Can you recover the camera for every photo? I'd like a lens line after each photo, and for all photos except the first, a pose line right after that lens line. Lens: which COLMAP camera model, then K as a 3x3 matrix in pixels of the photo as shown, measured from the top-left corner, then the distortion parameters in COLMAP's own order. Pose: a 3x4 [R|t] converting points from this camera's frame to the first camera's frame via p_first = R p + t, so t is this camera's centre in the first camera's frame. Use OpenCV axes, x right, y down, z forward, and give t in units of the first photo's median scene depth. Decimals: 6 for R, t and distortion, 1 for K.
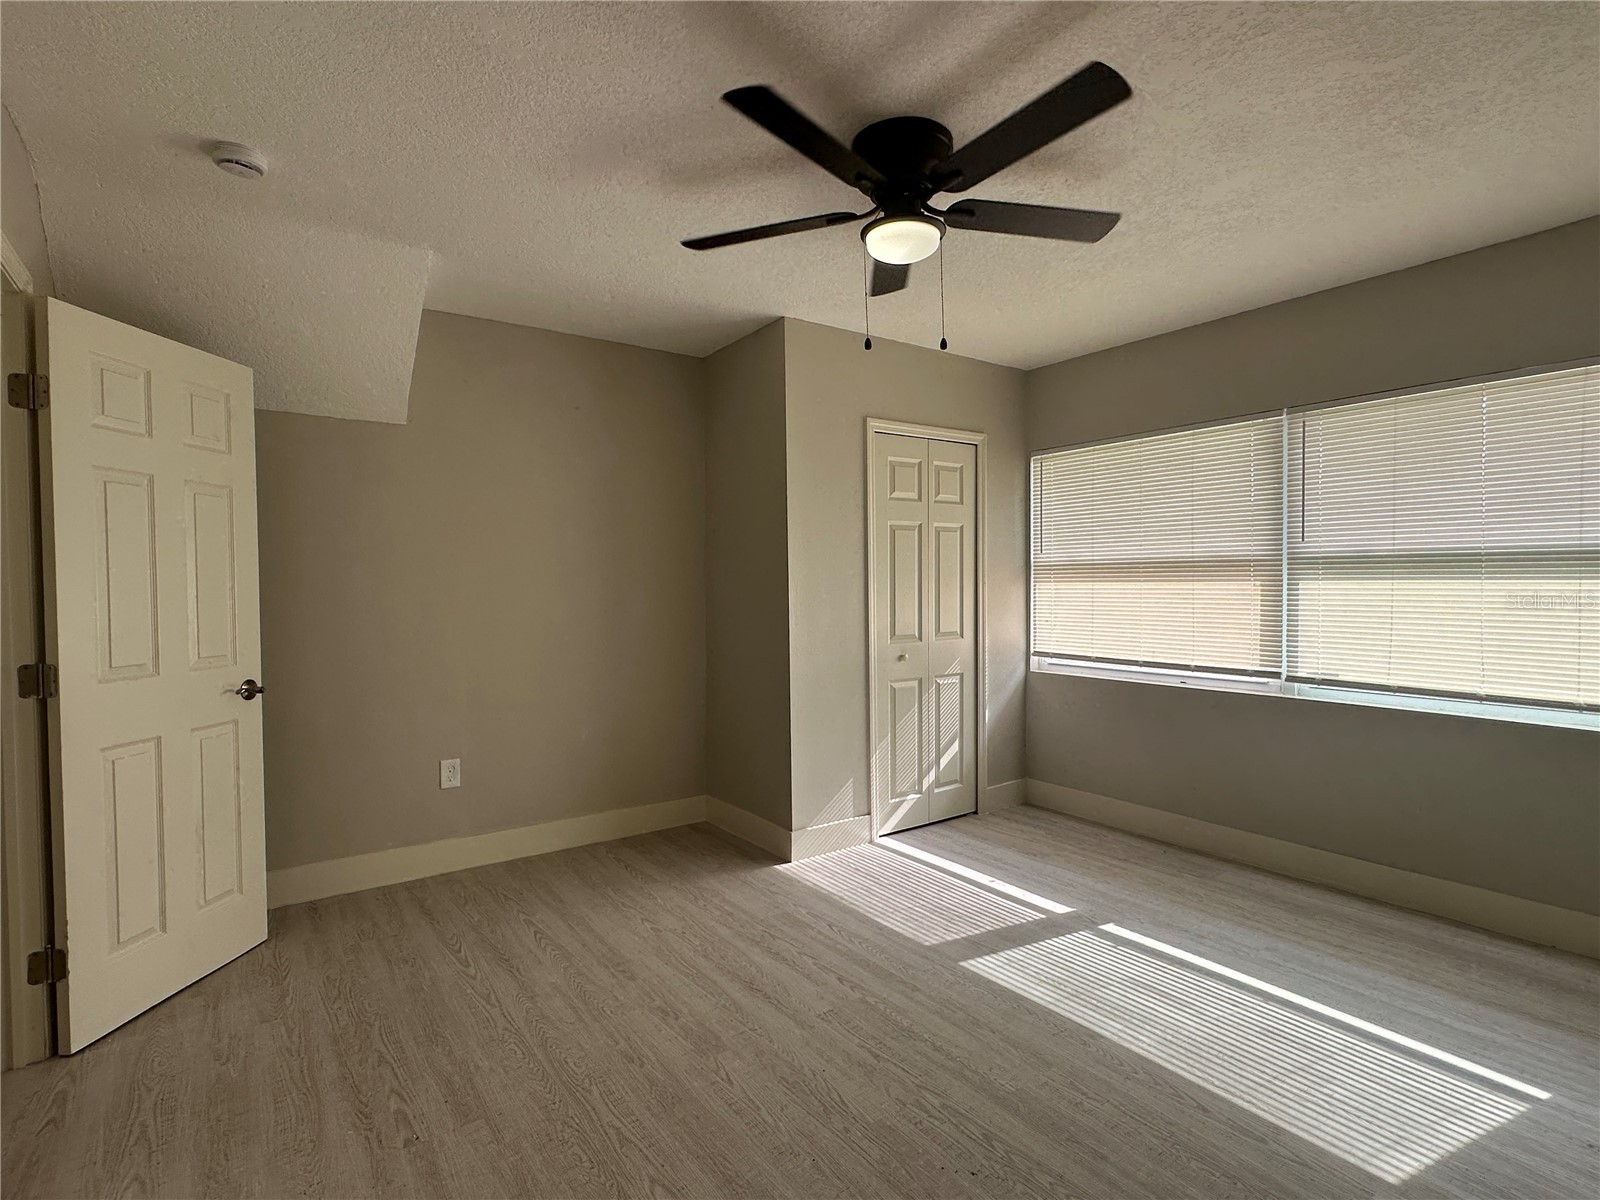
lens RADIAL K [[787.0, 0, 800.0], [0, 787.0, 600.0], [0, 0, 1]] dist [-0.001916, 0.000699]
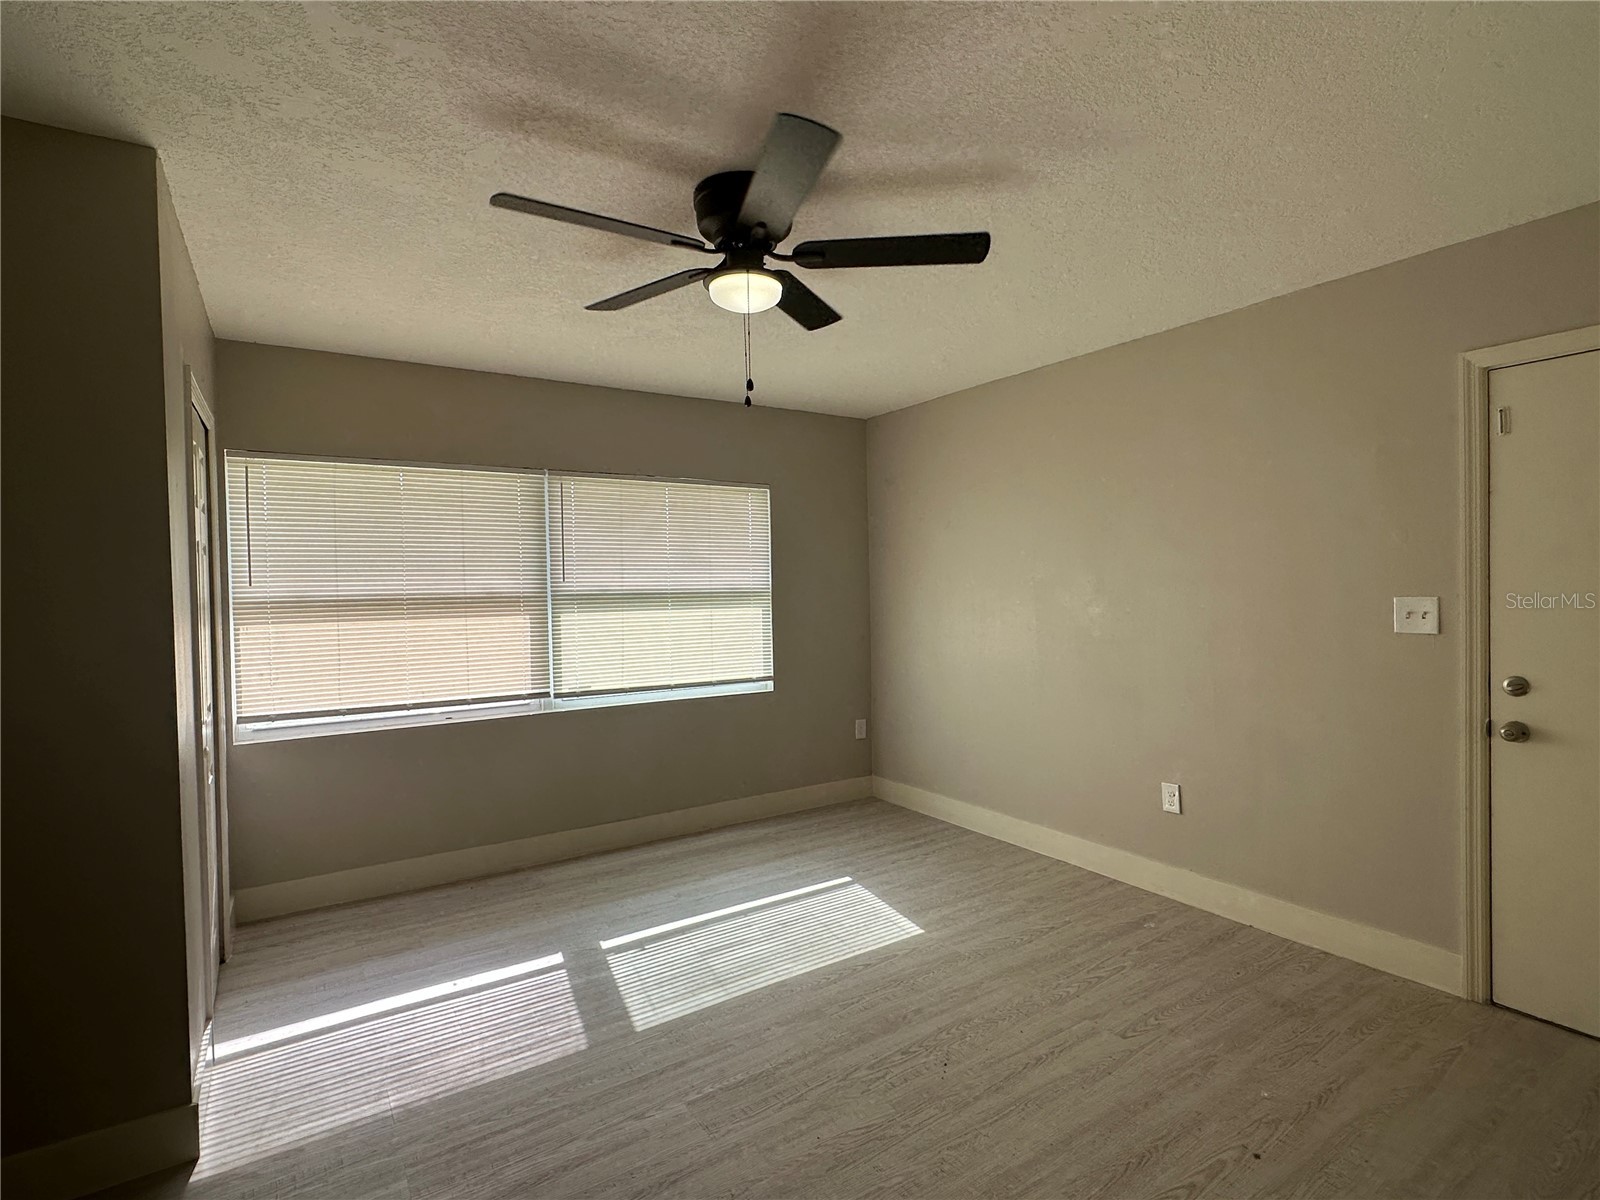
lens RADIAL K [[787.0, 0, 800.0], [0, 787.0, 600.0], [0, 0, 1]] dist [-0.001916, 0.000699]
pose [[0.049084, -0.014252, 0.998693, -0.552657], [0.038100, 0.999197, 0.012387, -0.046235], [-0.998068, 0.037442, 0.049587, 0.563378]]
